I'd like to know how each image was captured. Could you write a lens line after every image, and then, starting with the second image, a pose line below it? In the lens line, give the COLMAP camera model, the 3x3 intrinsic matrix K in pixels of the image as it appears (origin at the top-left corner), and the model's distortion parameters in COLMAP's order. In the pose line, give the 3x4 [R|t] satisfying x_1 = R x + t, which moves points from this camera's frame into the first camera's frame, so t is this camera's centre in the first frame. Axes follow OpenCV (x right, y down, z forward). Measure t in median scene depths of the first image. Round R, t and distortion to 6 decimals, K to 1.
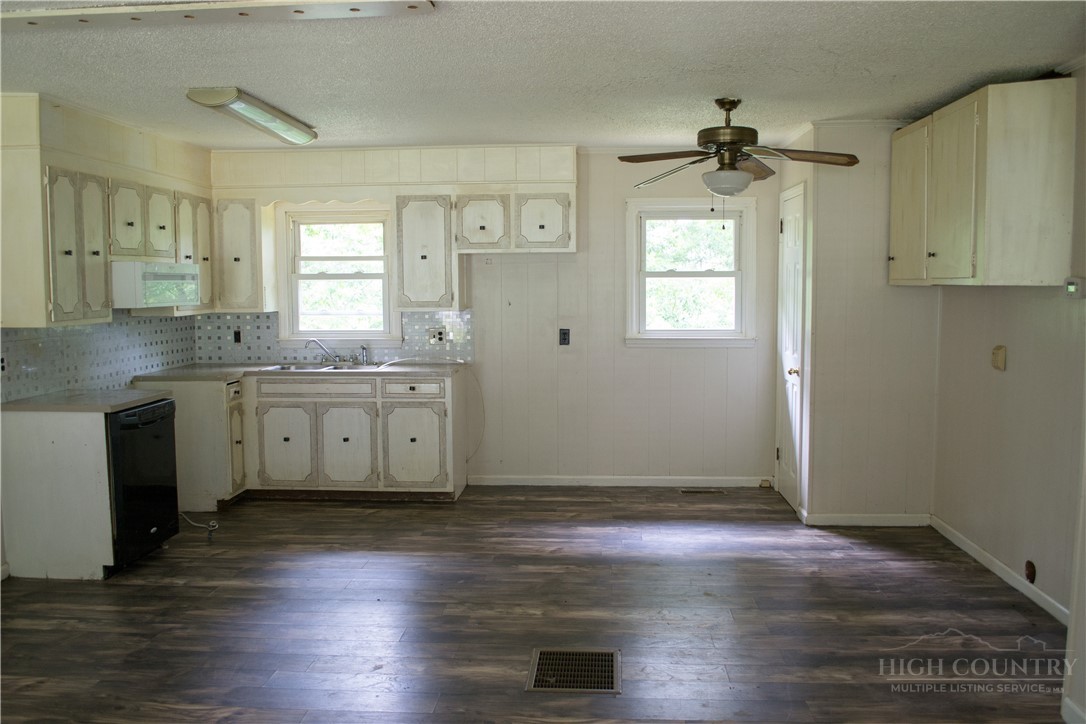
lens RADIAL K [[879.6, 0, 543.0], [0, 879.6, 362.0], [0, 0, 1]] dist [-0.065650, 0.003056]
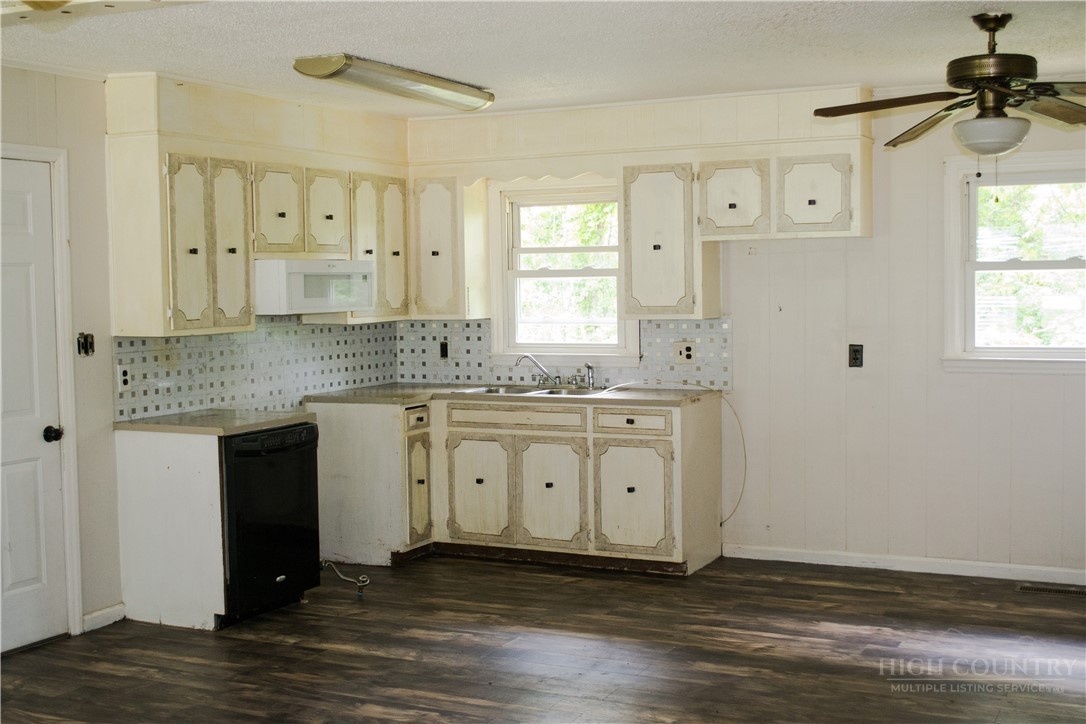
lens RADIAL K [[1257.0, 0, 543.0], [0, 1257.0, 362.0], [0, 0, 1]] dist [-0.024989, -0.022897]
pose [[0.928301, 0.014818, -0.371534, 0.180161], [-0.022588, 0.999608, -0.016569, -0.001242], [0.371143, 0.023774, 0.928272, -0.031832]]
